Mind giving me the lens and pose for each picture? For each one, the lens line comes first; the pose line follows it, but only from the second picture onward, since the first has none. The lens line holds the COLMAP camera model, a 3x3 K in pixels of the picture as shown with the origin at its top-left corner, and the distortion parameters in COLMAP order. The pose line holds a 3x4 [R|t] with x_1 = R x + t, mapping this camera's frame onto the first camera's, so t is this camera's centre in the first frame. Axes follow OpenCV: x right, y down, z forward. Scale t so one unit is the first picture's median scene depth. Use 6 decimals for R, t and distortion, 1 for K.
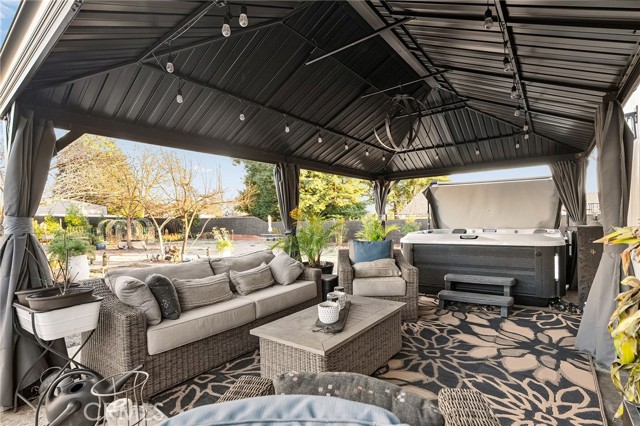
lens RADIAL K [[311.0, 0, 320.0], [0, 311.0, 213.0], [0, 0, 1]] dist [0.000644, -0.000117]
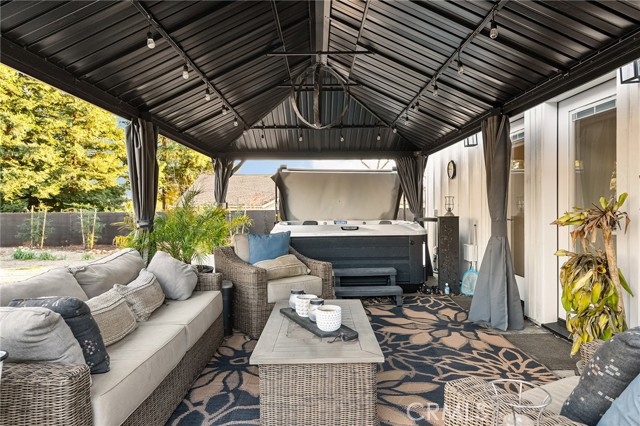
lens RADIAL K [[398.0, 0, 318.7], [0, 398.0, 189.0], [0, 0, 1]] dist [0.001735, -0.000253]
pose [[0.795386, 0.047549, 0.604235, -0.254668], [-0.023961, 0.998605, -0.047042, 0.014027], [-0.605629, 0.022938, 0.795416, 0.074198]]
